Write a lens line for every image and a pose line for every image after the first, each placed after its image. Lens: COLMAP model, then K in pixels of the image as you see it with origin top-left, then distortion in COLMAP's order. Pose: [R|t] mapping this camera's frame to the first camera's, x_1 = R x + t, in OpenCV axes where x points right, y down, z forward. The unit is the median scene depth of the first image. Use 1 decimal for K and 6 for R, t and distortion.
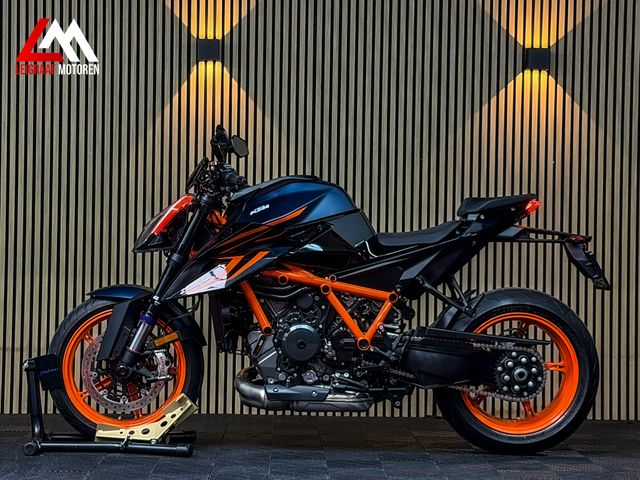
lens RADIAL K [[1500.5, 0, 329.3], [0, 1500.5, 238.4], [0, 0, 1]] dist [0.174530, 0.000000]
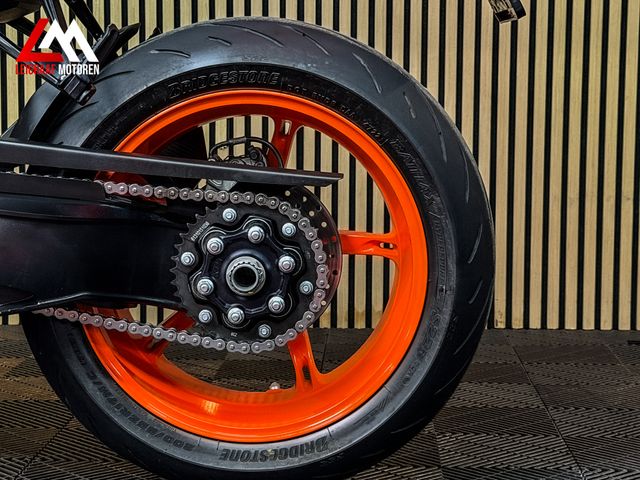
lens RADIAL K [[1460.9, 0, 321.7], [0, 1460.9, 242.3], [0, 0, 1]] dist [0.143906, 0.000000]
pose [[0.997010, -0.001631, -0.077253, 0.168243], [0.011393, 0.991954, 0.126087, 0.042264], [0.076426, -0.126590, 0.989007, 0.678752]]
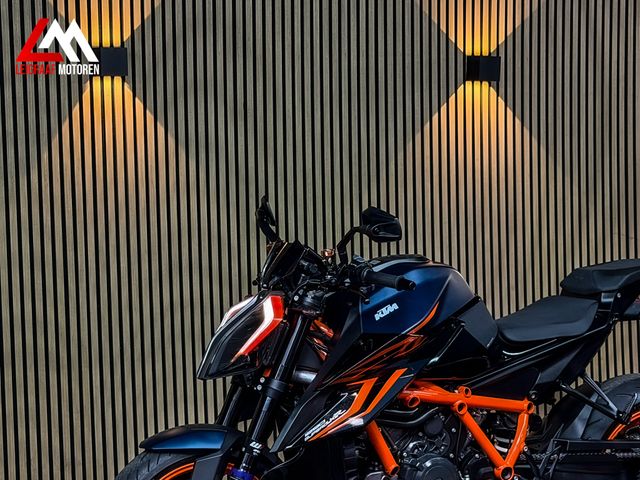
lens RADIAL K [[1460.9, 0, 323.8], [0, 1460.9, 241.0], [0, 0, 1]] dist [0.143906, 0.000000]
pose [[0.909503, -0.060452, 0.411277, -0.360791], [0.035979, 0.997104, 0.066996, -0.100985], [-0.414136, -0.046136, 0.909045, 0.354875]]
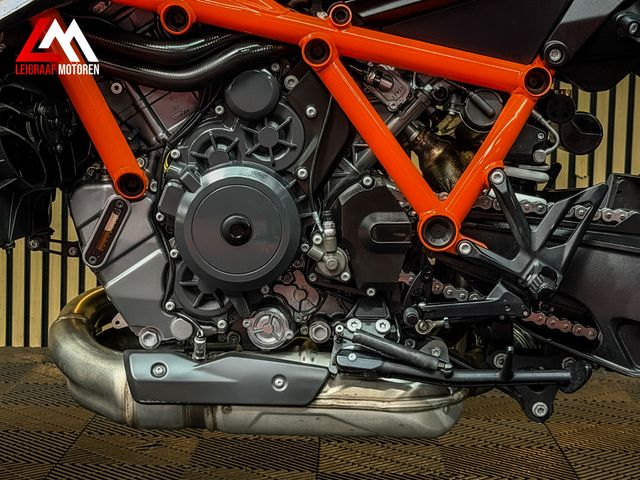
lens RADIAL K [[1460.9, 0, 316.0], [0, 1460.9, 241.8], [0, 0, 1]] dist [0.143906, 0.000000]
pose [[0.998065, 0.013205, -0.060769, 0.015832], [-0.006085, 0.993244, 0.115887, 0.037437], [0.061888, -0.115293, 0.991402, 0.692011]]
